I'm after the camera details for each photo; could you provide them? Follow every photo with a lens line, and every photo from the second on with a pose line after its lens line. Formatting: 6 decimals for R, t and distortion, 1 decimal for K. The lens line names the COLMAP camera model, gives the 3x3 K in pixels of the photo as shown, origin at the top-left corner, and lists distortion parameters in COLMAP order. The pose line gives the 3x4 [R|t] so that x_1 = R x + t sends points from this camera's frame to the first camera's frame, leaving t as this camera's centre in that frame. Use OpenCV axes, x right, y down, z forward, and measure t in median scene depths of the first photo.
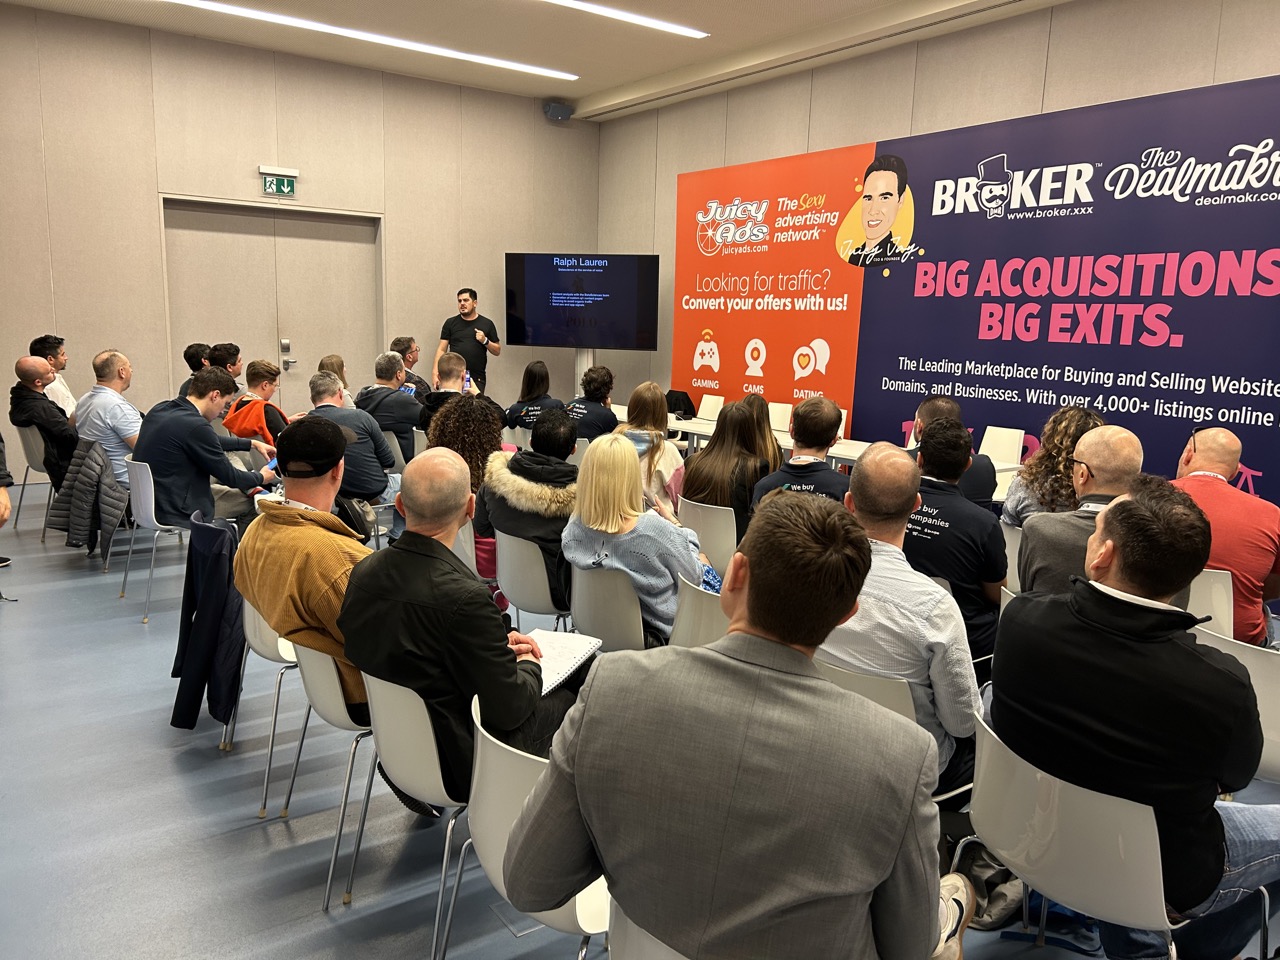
lens RADIAL K [[968.4, 0, 636.2], [0, 968.4, 477.5], [0, 0, 1]] dist [0.022808, -0.002392]
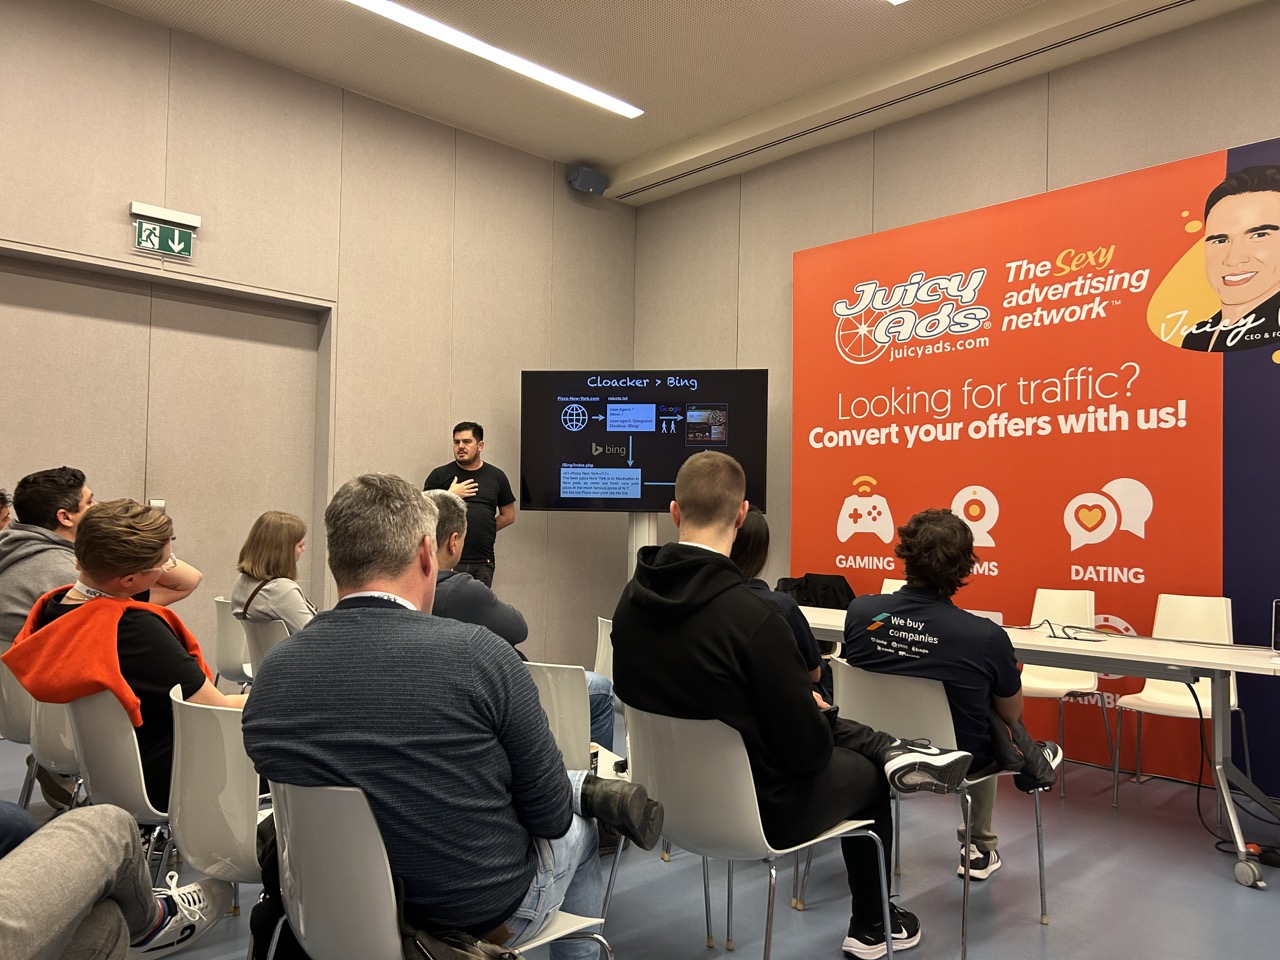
lens RADIAL K [[968.4, 0, 641.6], [0, 968.4, 486.8], [0, 0, 1]] dist [0.022808, -0.002392]
pose [[0.990891, -0.006341, 0.134513, -0.164222], [0.032038, 0.981309, -0.189754, -0.032332], [-0.130796, 0.192336, 0.972574, 0.425076]]
